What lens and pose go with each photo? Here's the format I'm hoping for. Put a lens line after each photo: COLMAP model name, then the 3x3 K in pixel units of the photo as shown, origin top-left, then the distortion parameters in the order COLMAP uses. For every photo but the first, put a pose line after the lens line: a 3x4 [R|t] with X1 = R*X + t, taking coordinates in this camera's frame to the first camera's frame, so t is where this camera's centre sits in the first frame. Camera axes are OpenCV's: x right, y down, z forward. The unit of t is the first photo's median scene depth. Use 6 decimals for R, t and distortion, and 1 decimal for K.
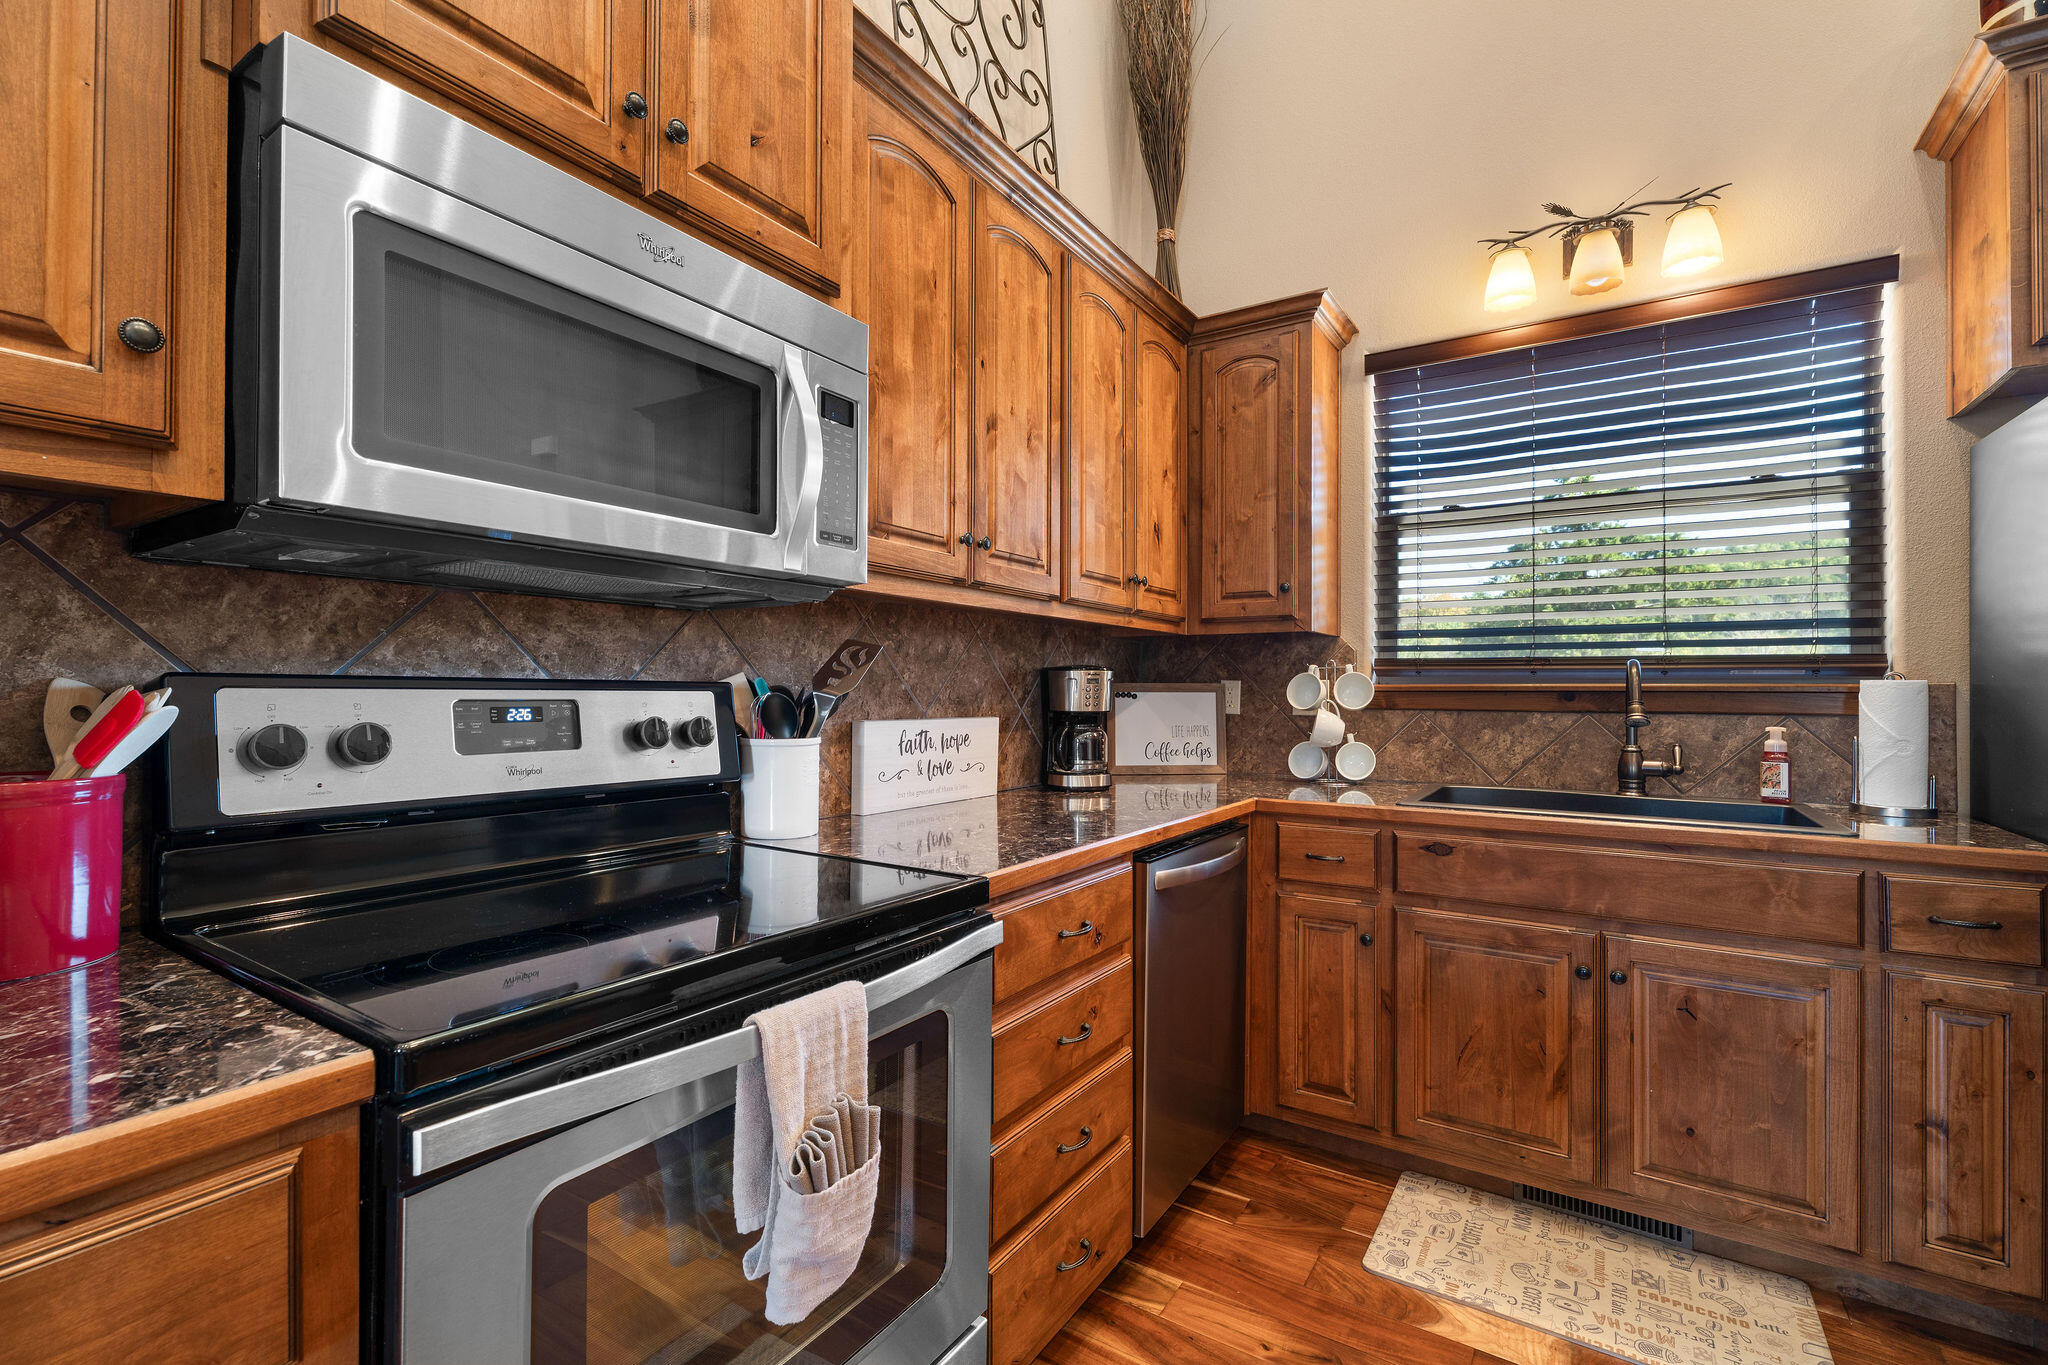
lens RADIAL K [[907.4, 0, 1017.5], [0, 907.4, 683.2], [0, 0, 1]] dist [0.004044, -0.001074]
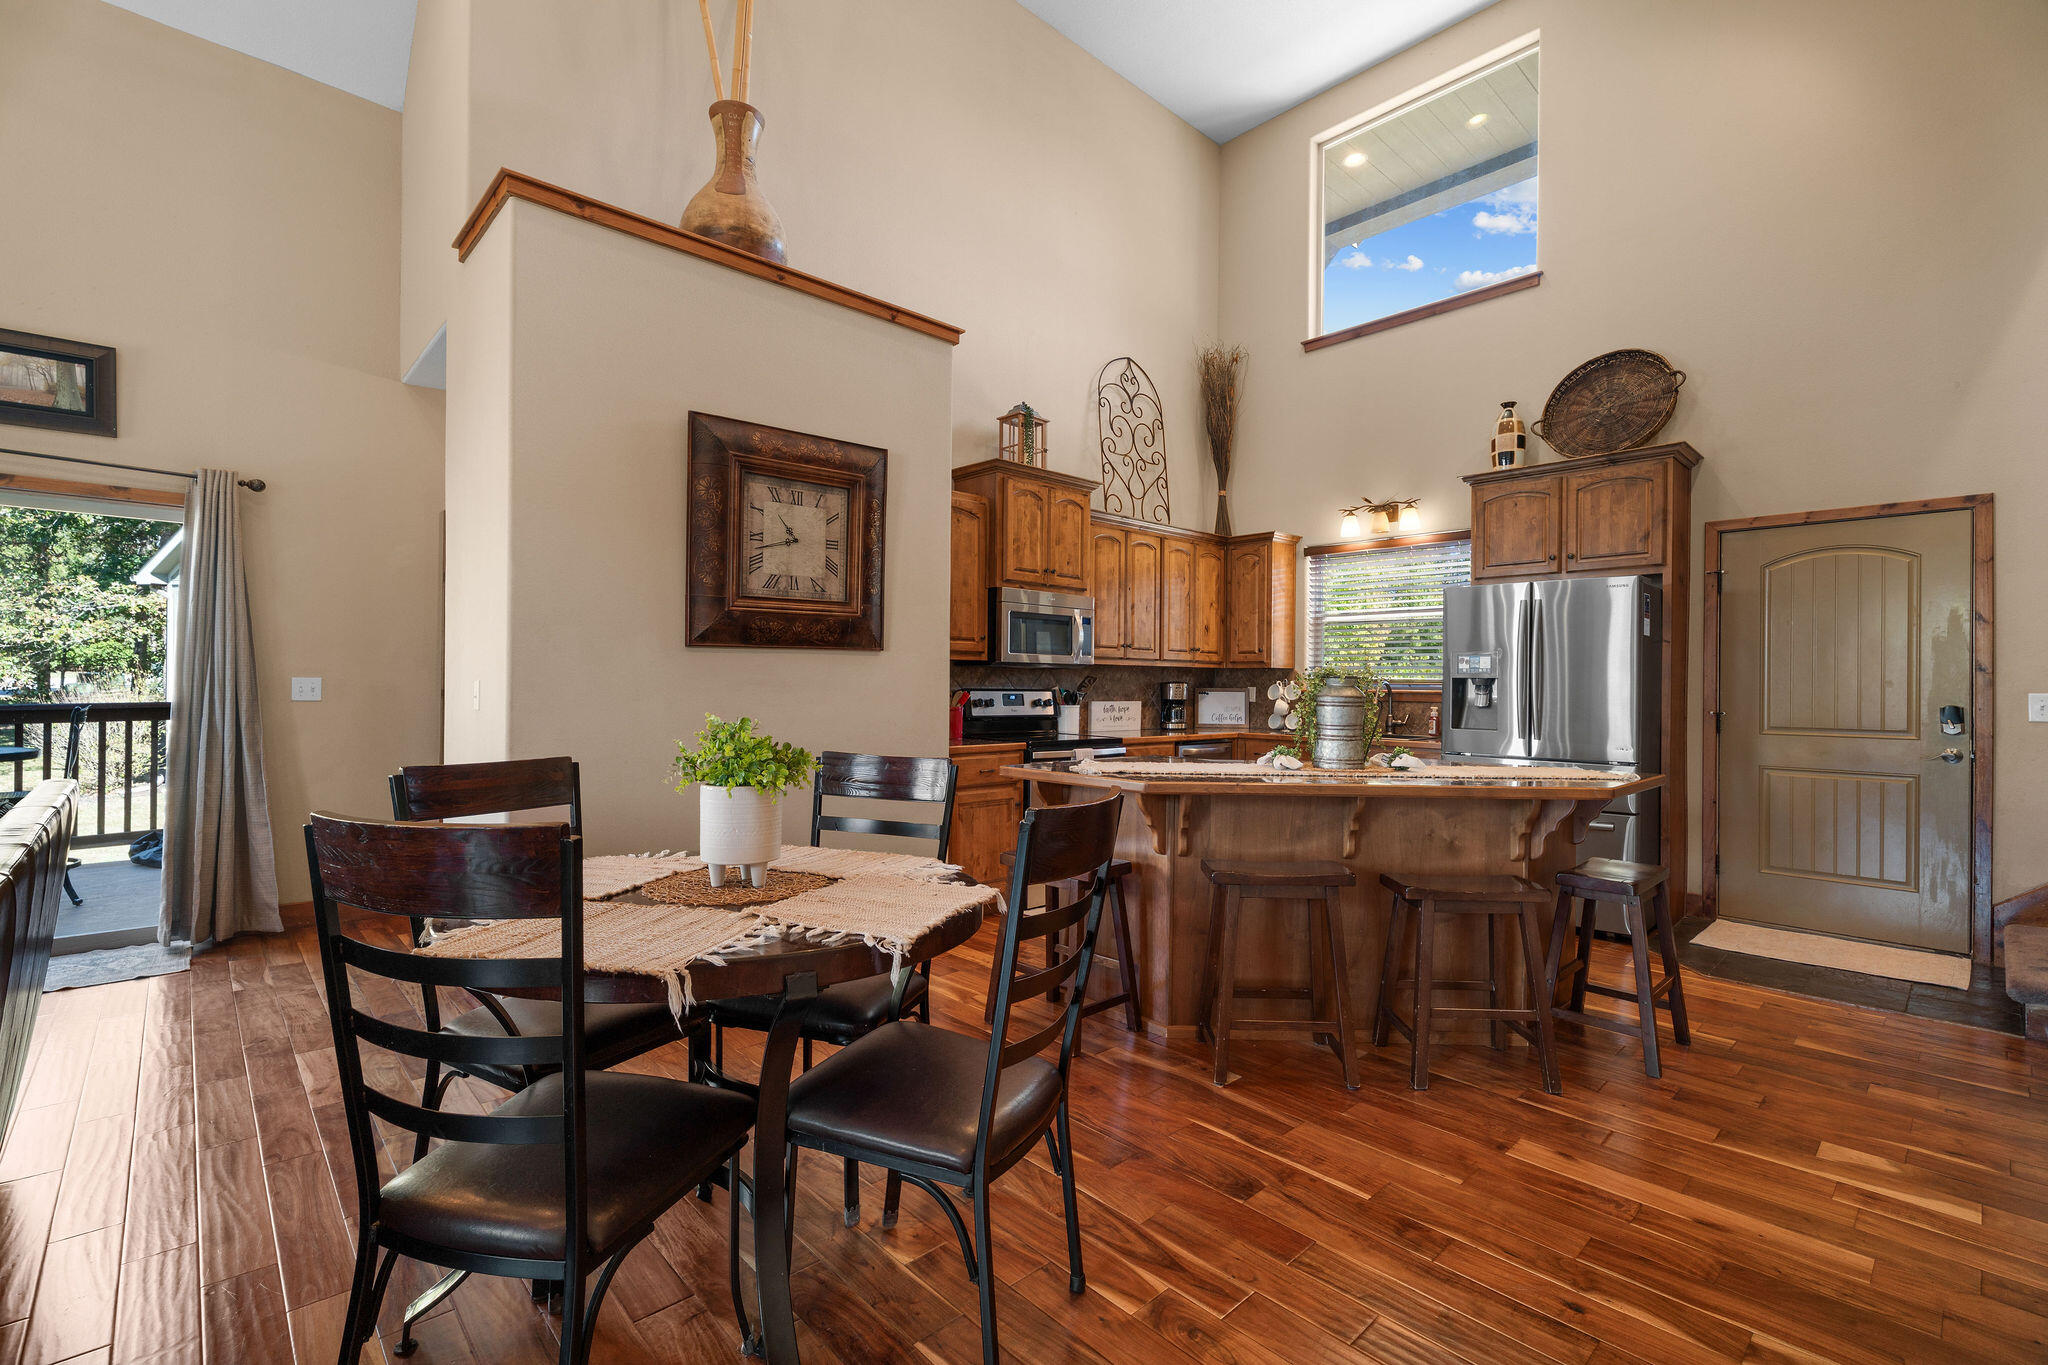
lens RADIAL K [[907.4, 0, 1015.6], [0, 907.4, 680.4], [0, 0, 1]] dist [0.004044, -0.001074]
pose [[0.971013, 0.003532, -0.238999, 0.319560], [-0.003058, 0.999993, 0.002353, -0.036094], [0.239006, -0.001554, 0.971017, -2.090913]]
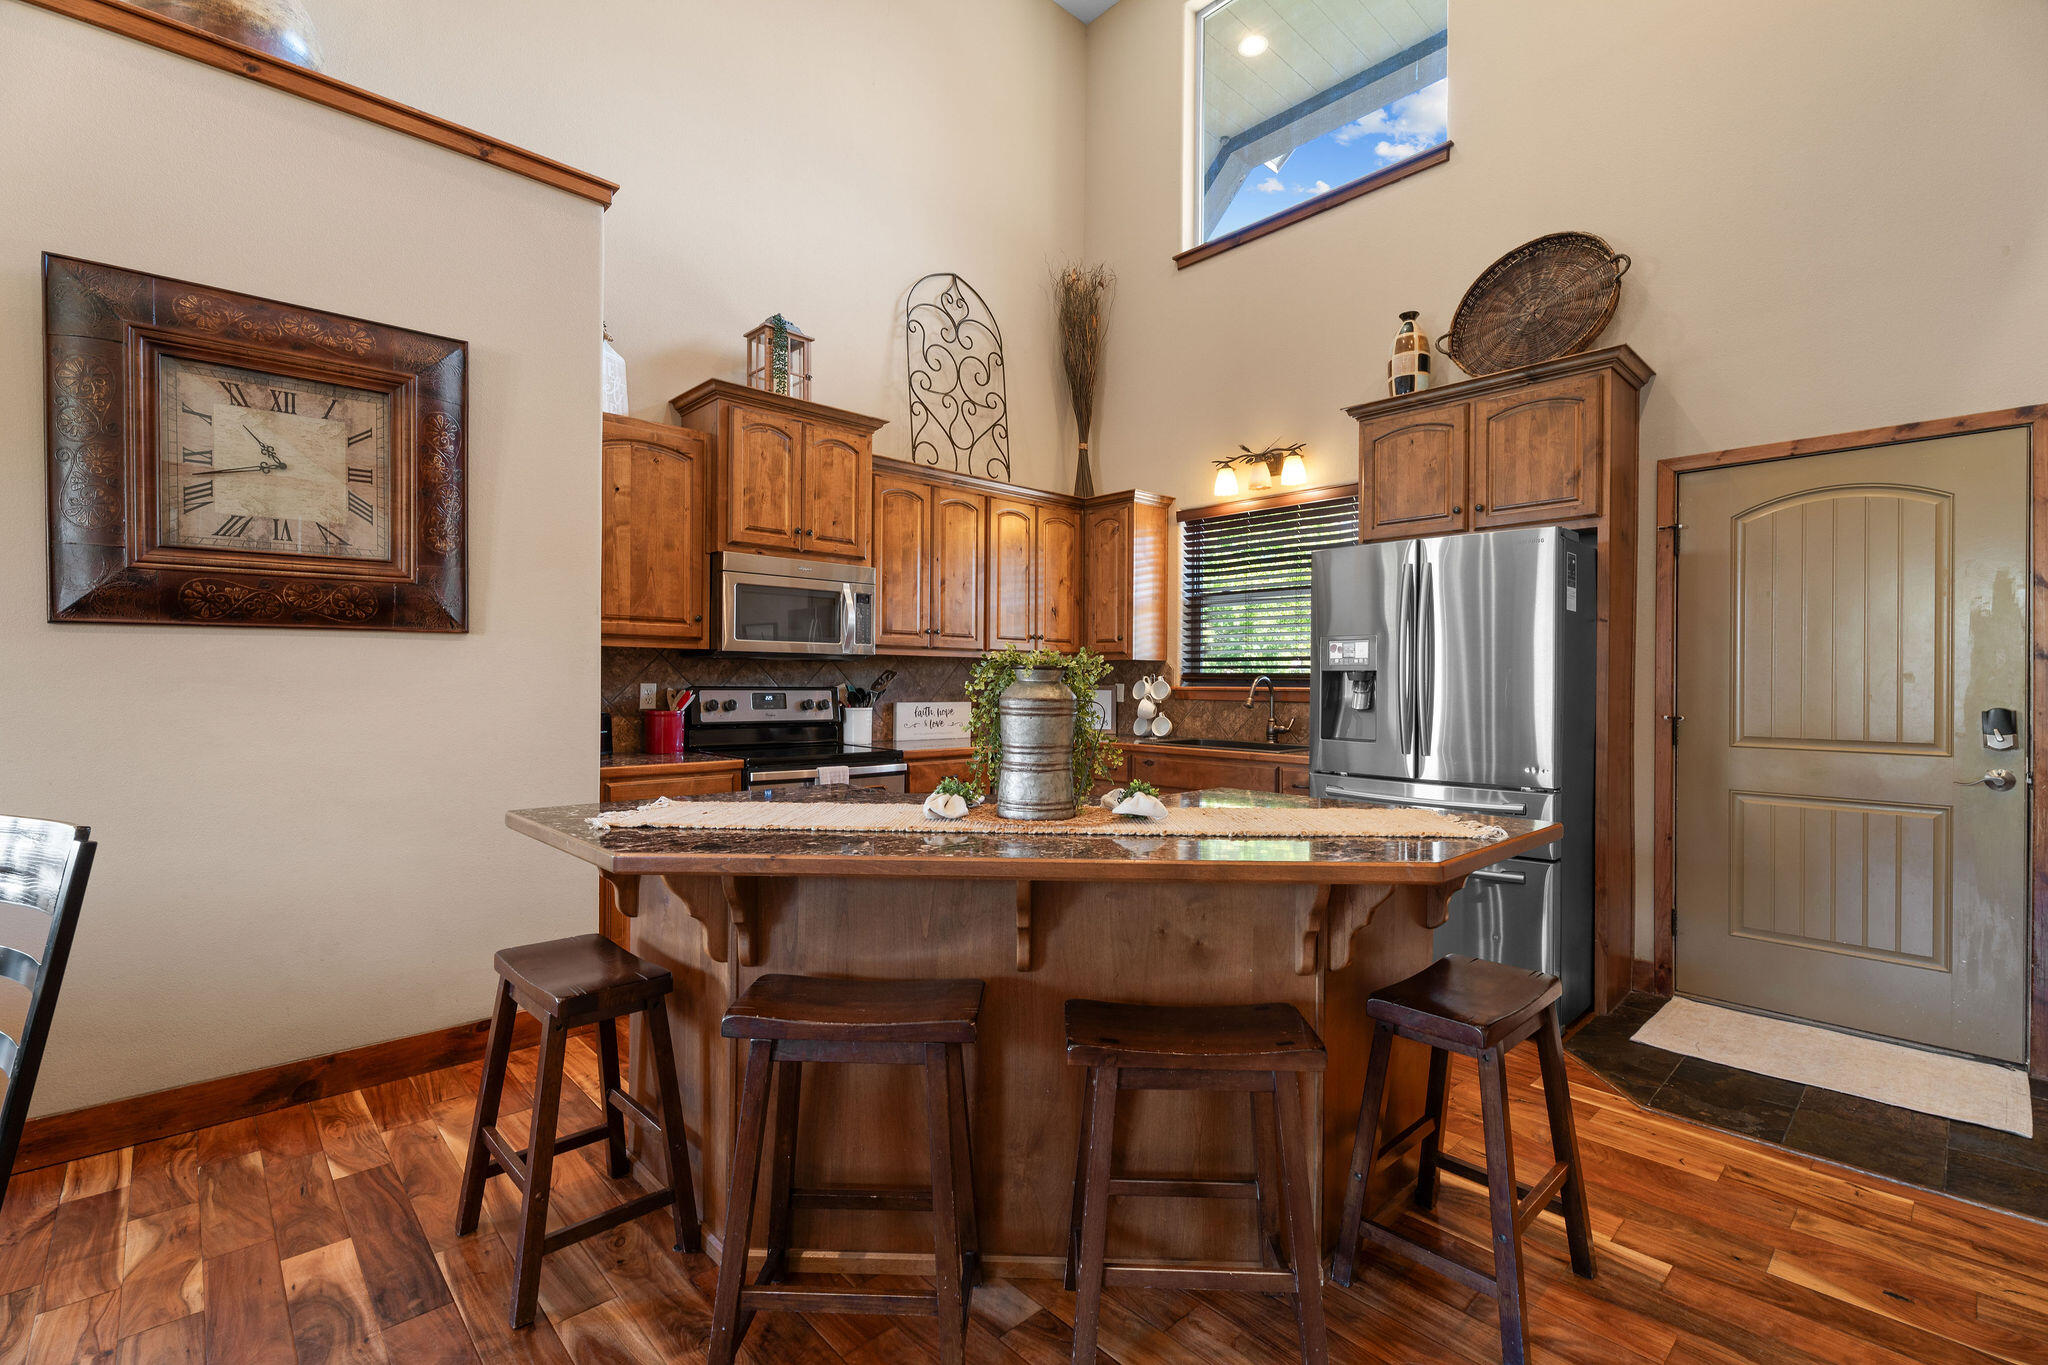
lens RADIAL K [[907.4, 0, 1017.8], [0, 907.4, 679.5], [0, 0, 1]] dist [0.004044, -0.001074]
pose [[0.972066, 0.001716, -0.234703, 0.729771], [-0.000665, 0.999989, 0.004558, -0.031591], [0.234708, -0.004275, 0.972057, -1.317738]]
